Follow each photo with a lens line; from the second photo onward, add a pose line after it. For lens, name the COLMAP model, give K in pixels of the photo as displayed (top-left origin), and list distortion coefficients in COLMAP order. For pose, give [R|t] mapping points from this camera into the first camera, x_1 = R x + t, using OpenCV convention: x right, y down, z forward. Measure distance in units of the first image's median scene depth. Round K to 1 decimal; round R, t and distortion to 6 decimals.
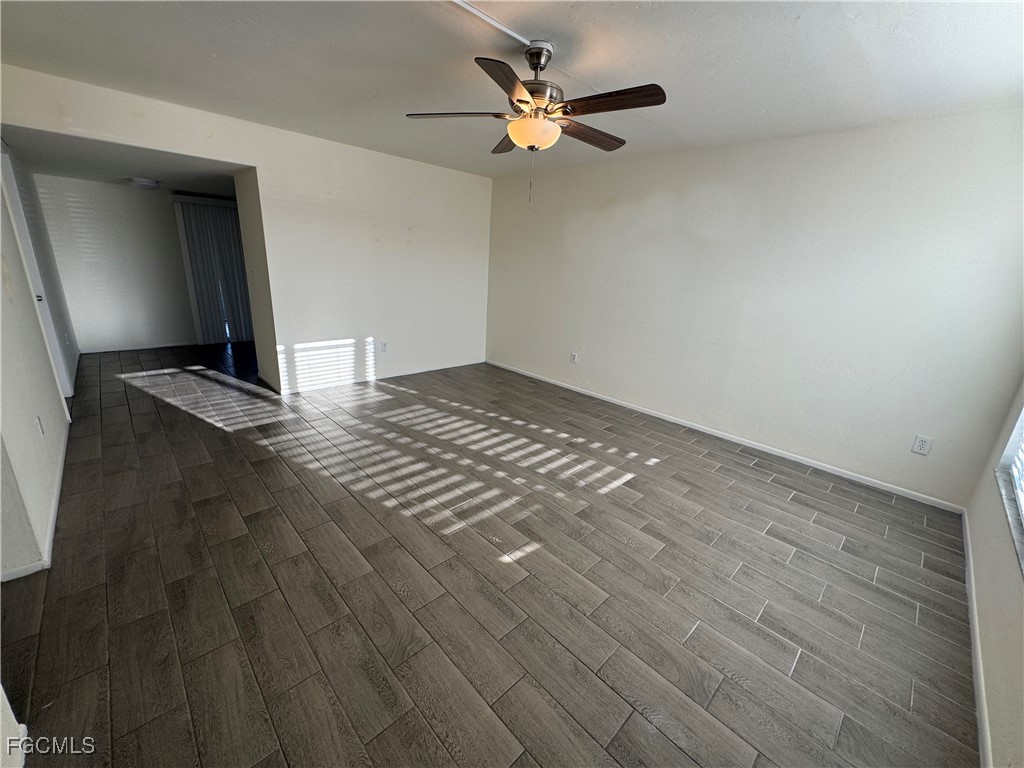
lens RADIAL K [[409.8, 0, 509.0], [0, 409.8, 385.6], [0, 0, 1]] dist [-0.001799, 0.000562]
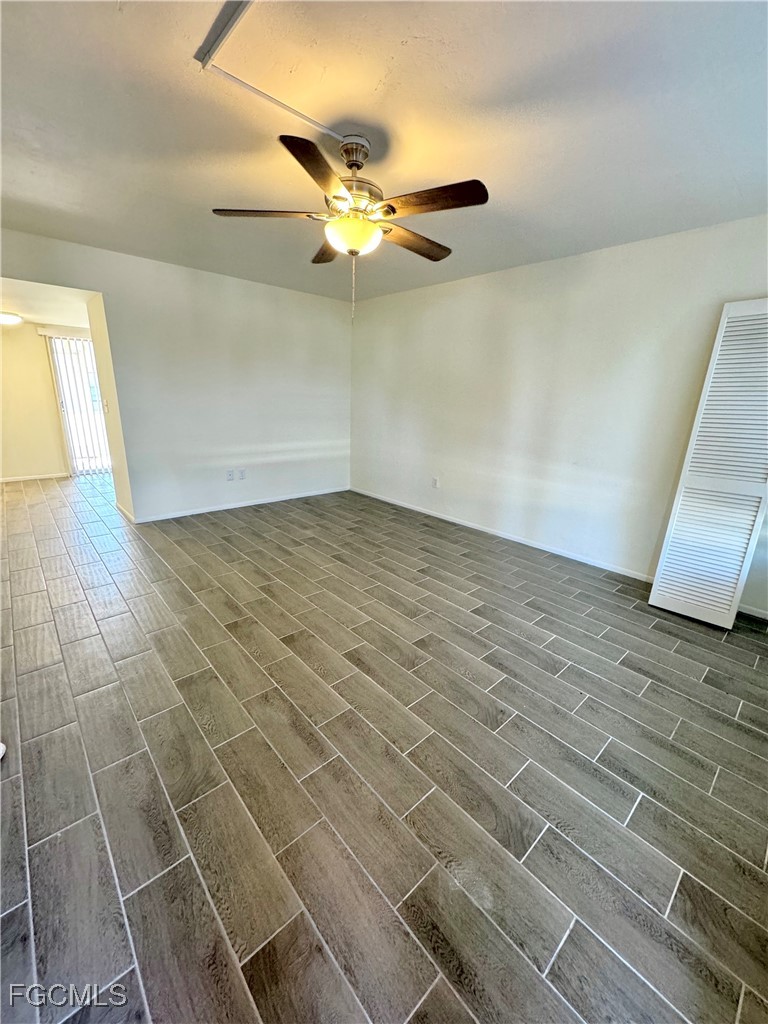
lens RADIAL K [[409.8, 0, 385.8], [0, 409.8, 511.2], [0, 0, 1]] dist [-0.001799, 0.000562]
pose [[0.999386, -0.011248, -0.033185, 0.159321], [0.010568, 0.999732, -0.020581, 0.038983], [0.033407, 0.020218, 0.999237, 0.071987]]
